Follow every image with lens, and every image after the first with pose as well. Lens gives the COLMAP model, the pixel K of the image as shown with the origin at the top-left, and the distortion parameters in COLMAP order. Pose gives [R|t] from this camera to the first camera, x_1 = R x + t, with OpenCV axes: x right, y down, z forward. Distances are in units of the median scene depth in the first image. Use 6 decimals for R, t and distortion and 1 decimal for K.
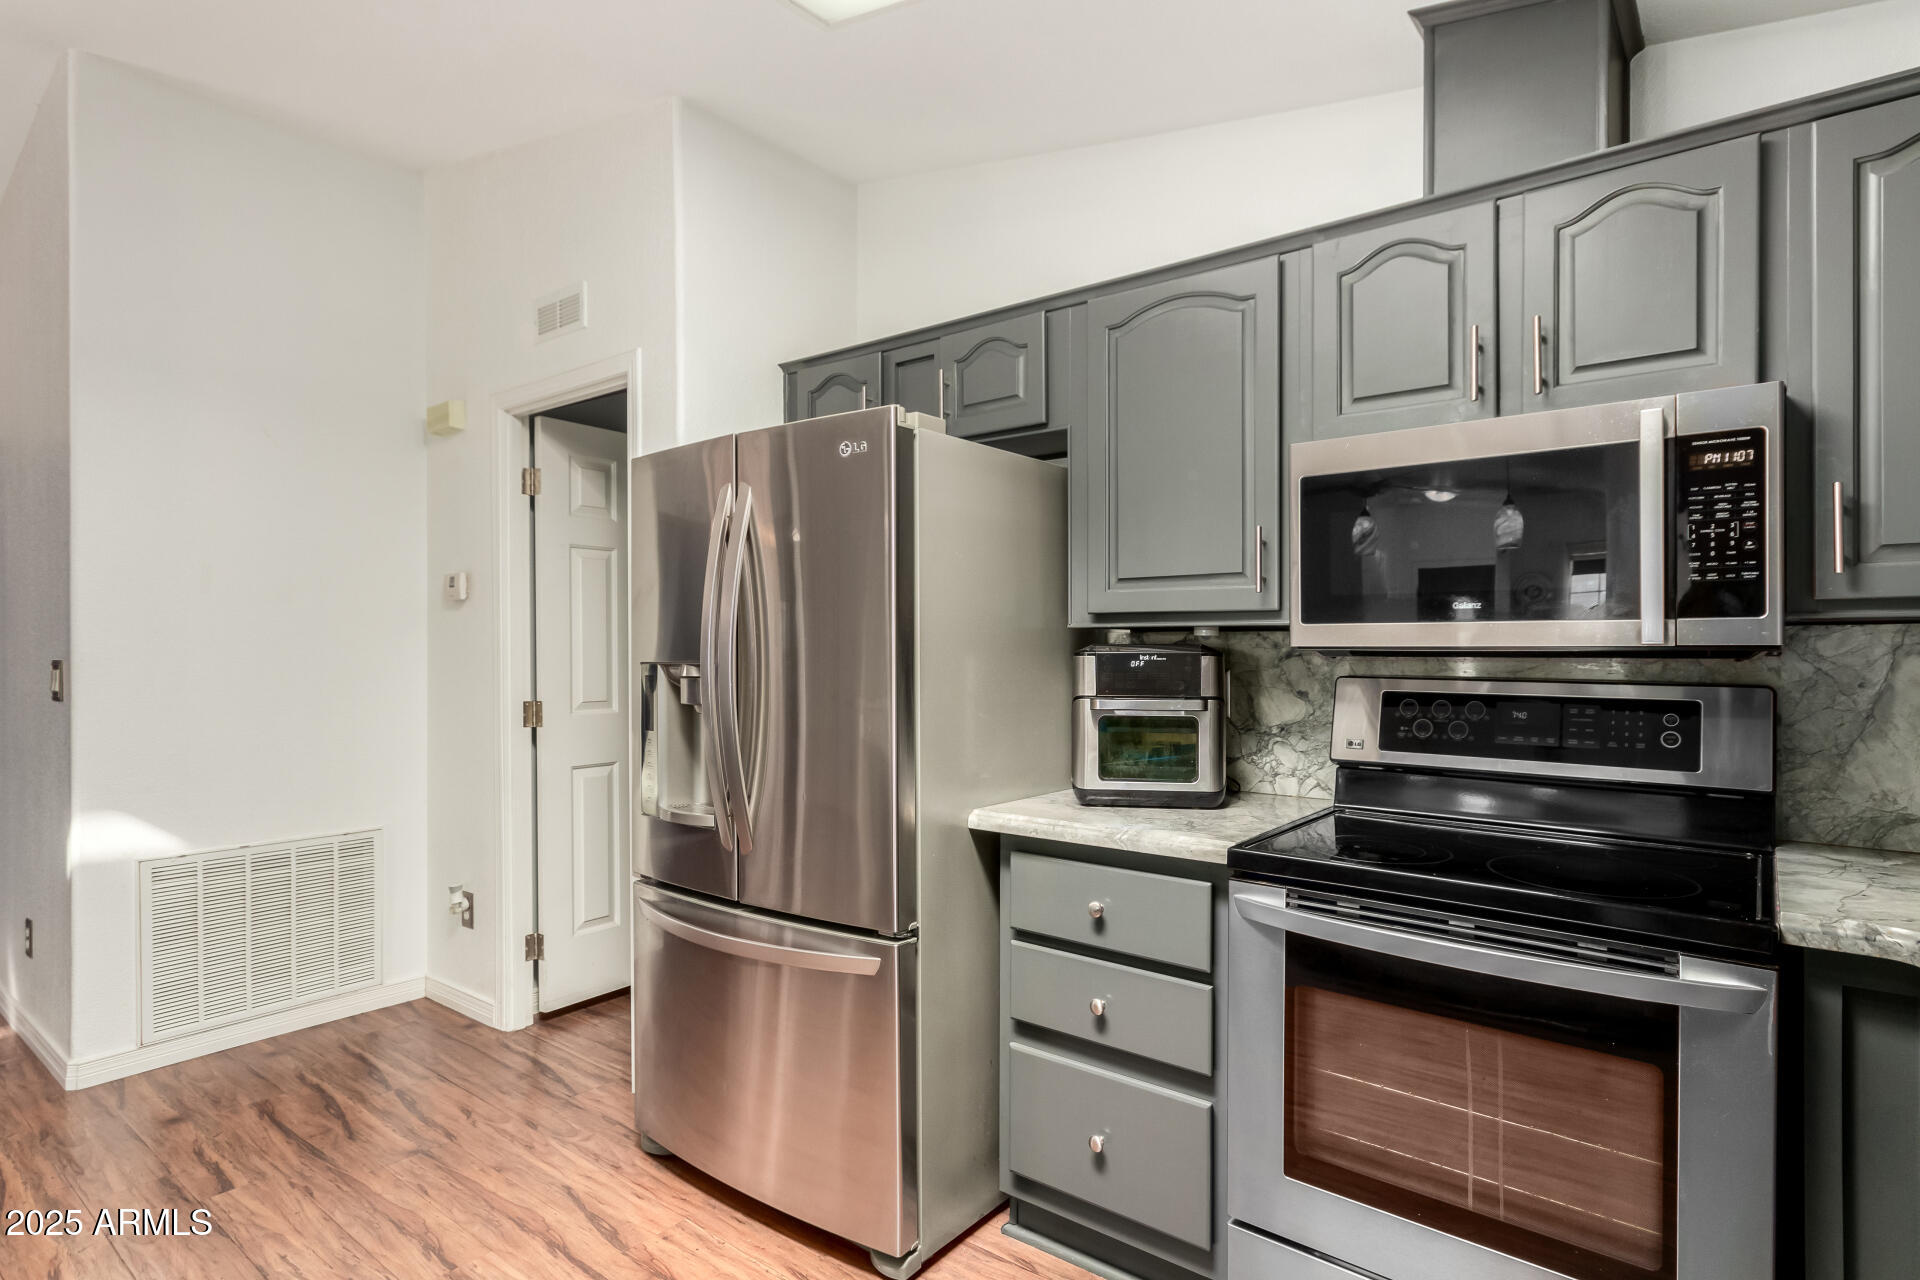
lens RADIAL K [[987.9, 0, 946.8], [0, 987.9, 652.2], [0, 0, 1]] dist [0.002724, -0.000230]
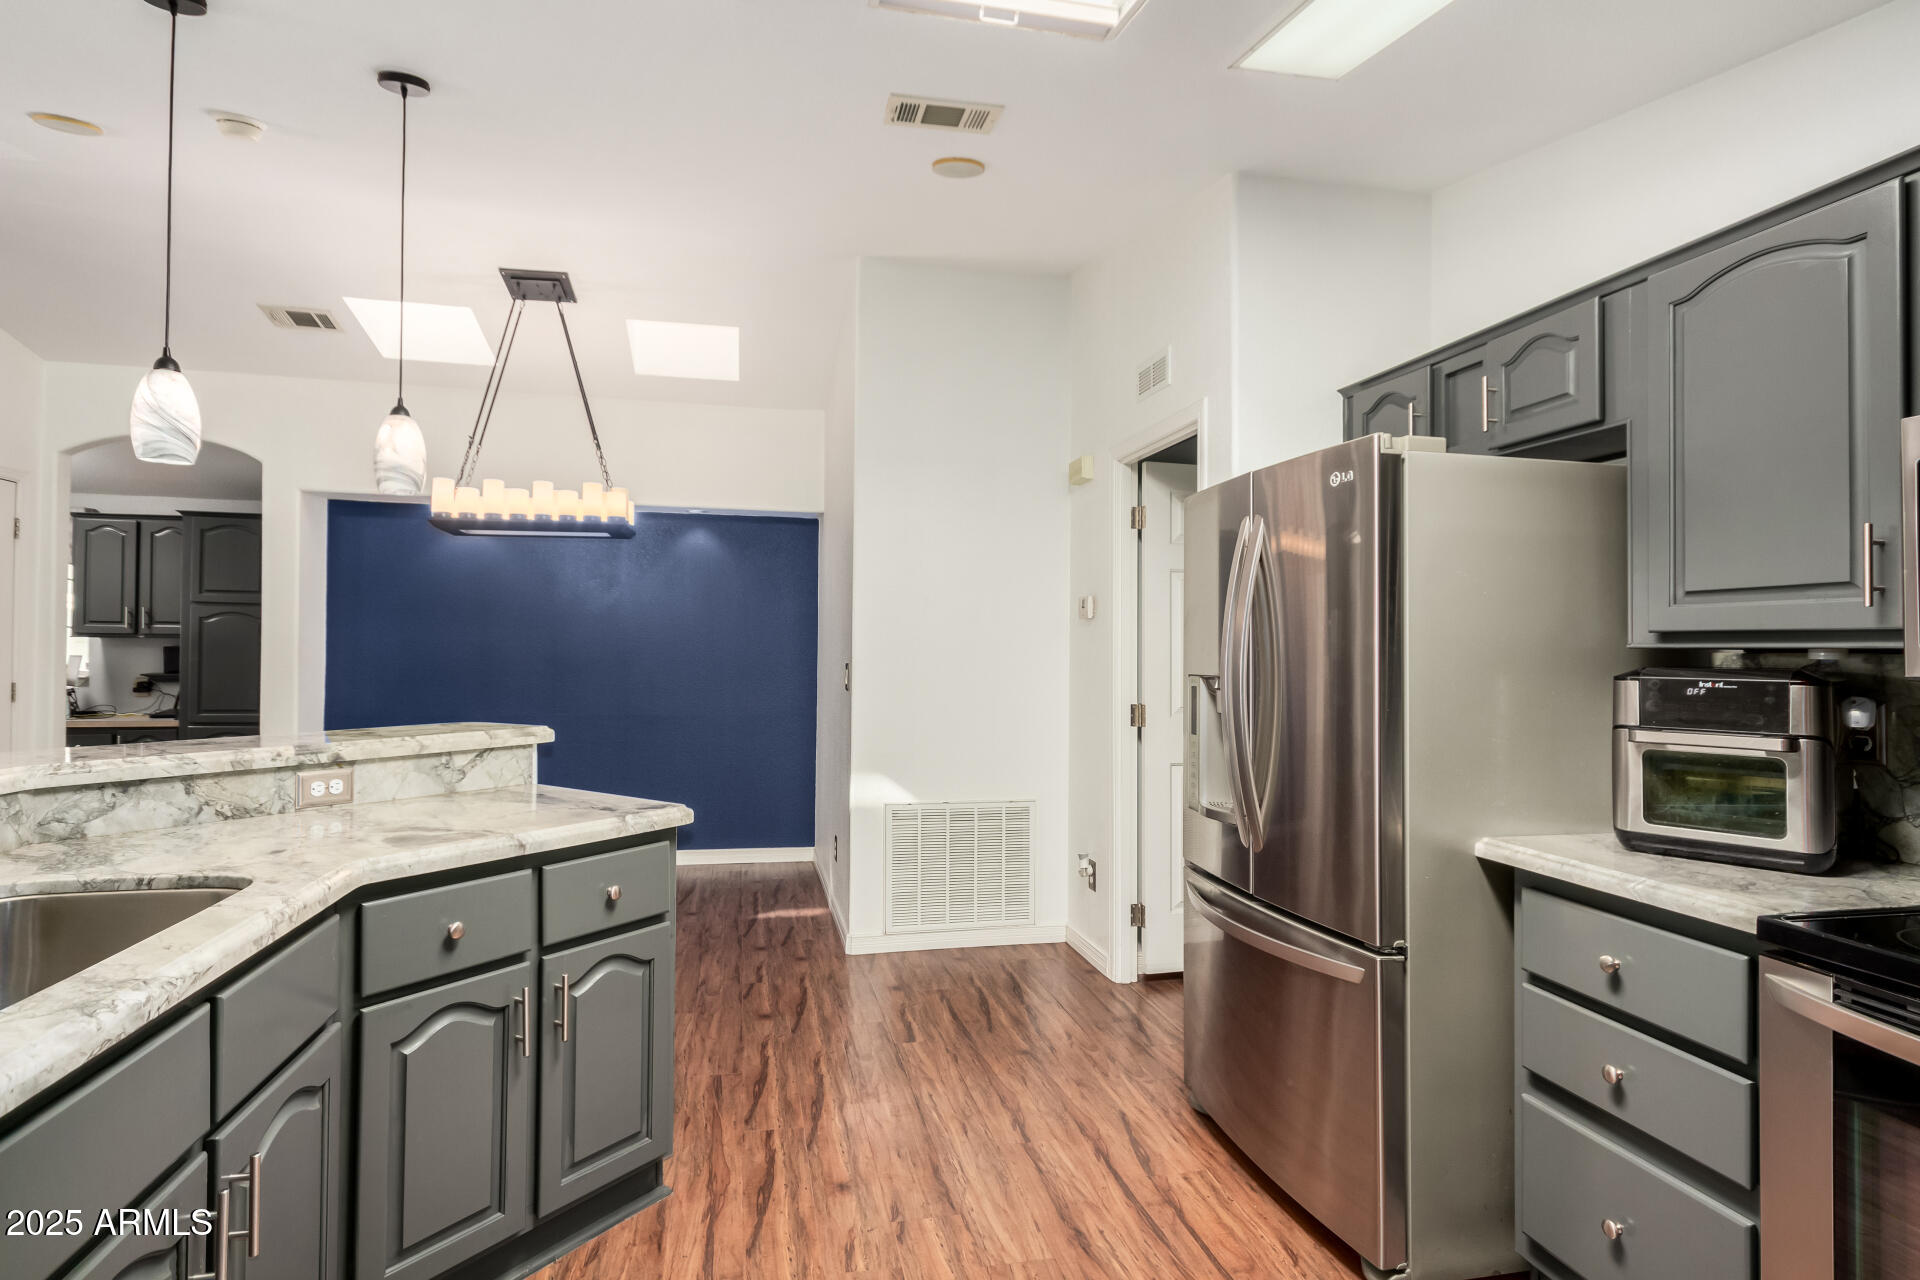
lens RADIAL K [[986.6, 0, 960.0], [0, 986.6, 640.0], [0, 0, 1]] dist [0.001913, 0.000497]
pose [[0.776825, 0.003155, -0.629709, 0.214939], [-0.015264, 0.999788, -0.013821, -0.010502], [0.629532, 0.020349, 0.776708, -0.061246]]
